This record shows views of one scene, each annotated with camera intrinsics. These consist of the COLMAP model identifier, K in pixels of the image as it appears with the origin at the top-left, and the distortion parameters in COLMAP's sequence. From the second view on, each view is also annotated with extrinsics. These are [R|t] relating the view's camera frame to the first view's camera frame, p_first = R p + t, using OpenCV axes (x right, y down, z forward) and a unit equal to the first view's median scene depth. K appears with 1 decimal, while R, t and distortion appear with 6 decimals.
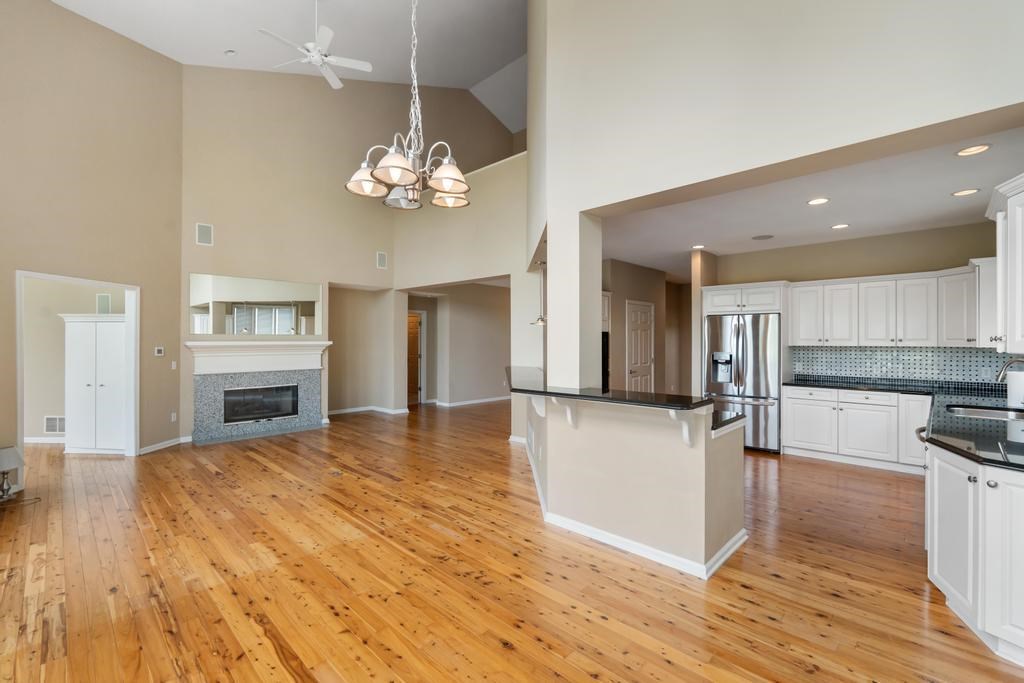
lens RADIAL K [[447.2, 0, 507.9], [0, 447.2, 339.3], [0, 0, 1]] dist [-0.009290, 0.000309]
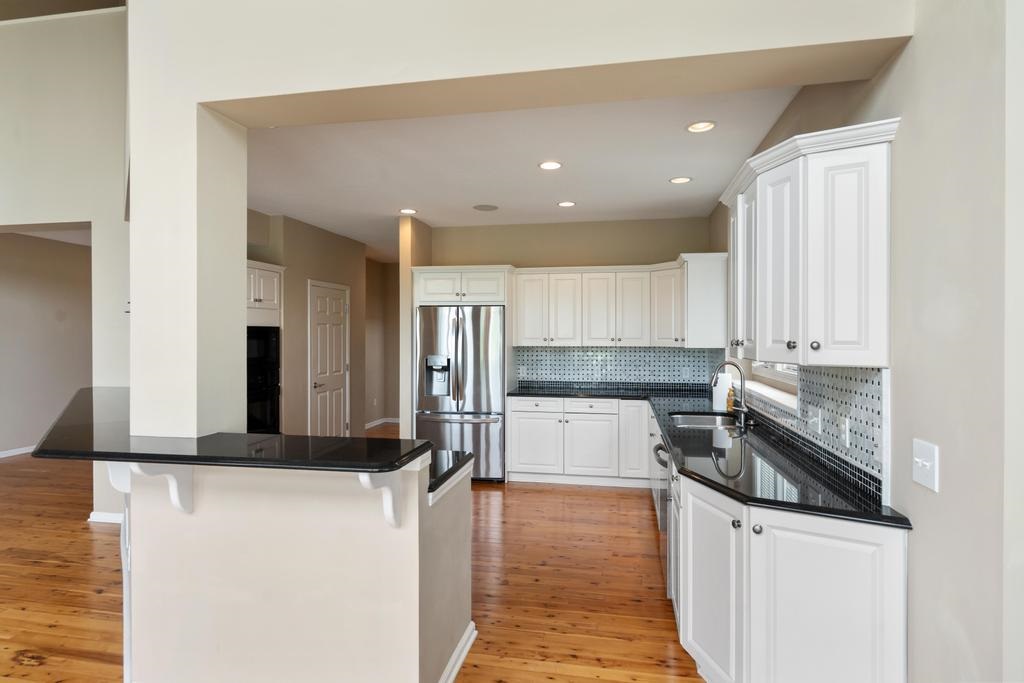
lens RADIAL K [[568.5, 0, 511.5], [0, 568.5, 336.3], [0, 0, 1]] dist [-0.001484, -0.000302]
pose [[0.834451, -0.001280, 0.551081, 0.071261], [-0.001061, 0.999992, 0.003930, -0.008988], [-0.551081, -0.003864, 0.834443, 0.167712]]
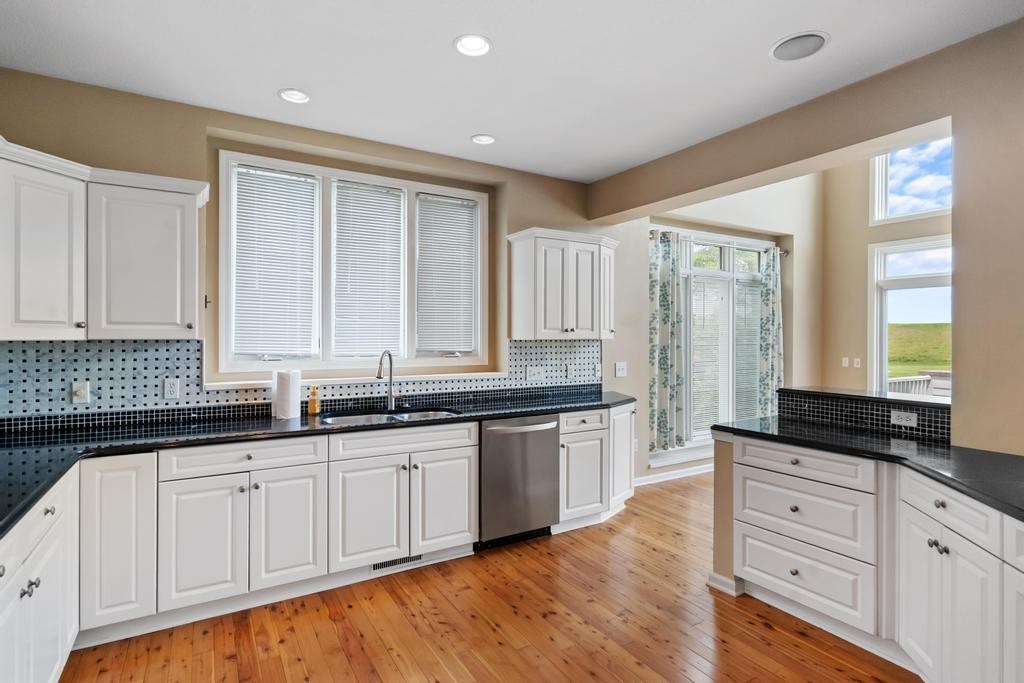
lens RADIAL K [[521.9, 0, 512.2], [0, 521.9, 336.6], [0, 0, 1]] dist [-0.006767, -0.000302]
pose [[-0.968825, -0.004653, 0.247702, 0.439749], [-0.005347, 0.999983, -0.002129, 0.012119], [-0.247688, -0.003387, -0.968834, 1.343087]]
